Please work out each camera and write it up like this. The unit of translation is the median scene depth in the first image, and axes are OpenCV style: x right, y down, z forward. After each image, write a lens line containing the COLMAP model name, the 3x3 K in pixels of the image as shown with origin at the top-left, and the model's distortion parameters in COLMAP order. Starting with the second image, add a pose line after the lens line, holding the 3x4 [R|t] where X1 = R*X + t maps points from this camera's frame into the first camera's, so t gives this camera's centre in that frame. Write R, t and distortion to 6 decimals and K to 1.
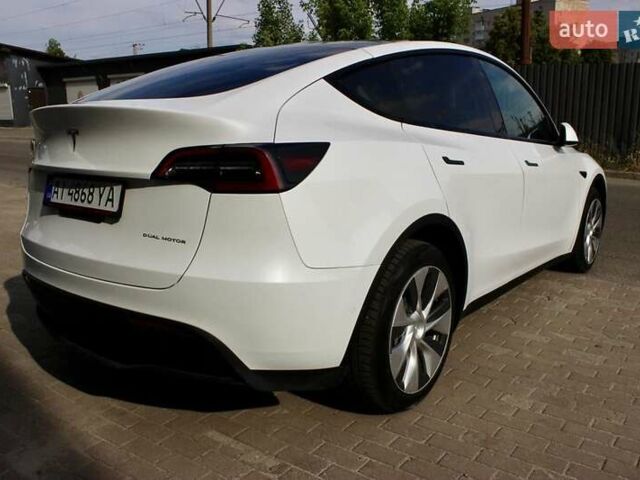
lens RADIAL K [[599.5, 0, 320.0], [0, 599.5, 240.0], [0, 0, 1]] dist [-0.119885, 0.024168]
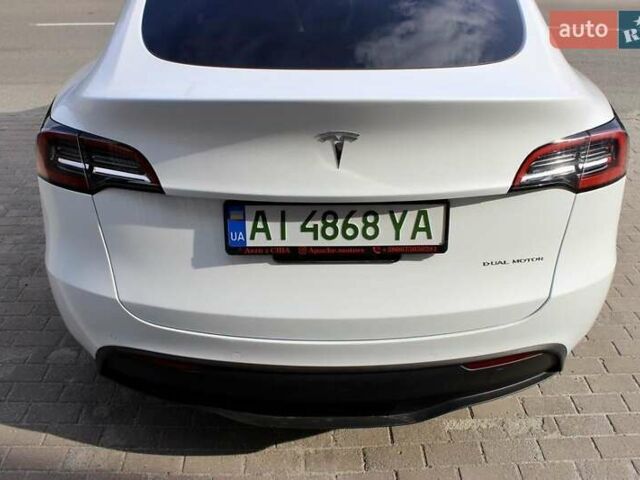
lens RADIAL K [[599.5, 0, 320.0], [0, 599.5, 240.0], [0, 0, 1]] dist [-0.119885, 0.024168]
pose [[0.779361, -0.316025, 0.541040, -0.795099], [0.119290, 0.922532, 0.367021, -0.311357], [-0.615114, -0.221501, 0.756685, 0.537419]]
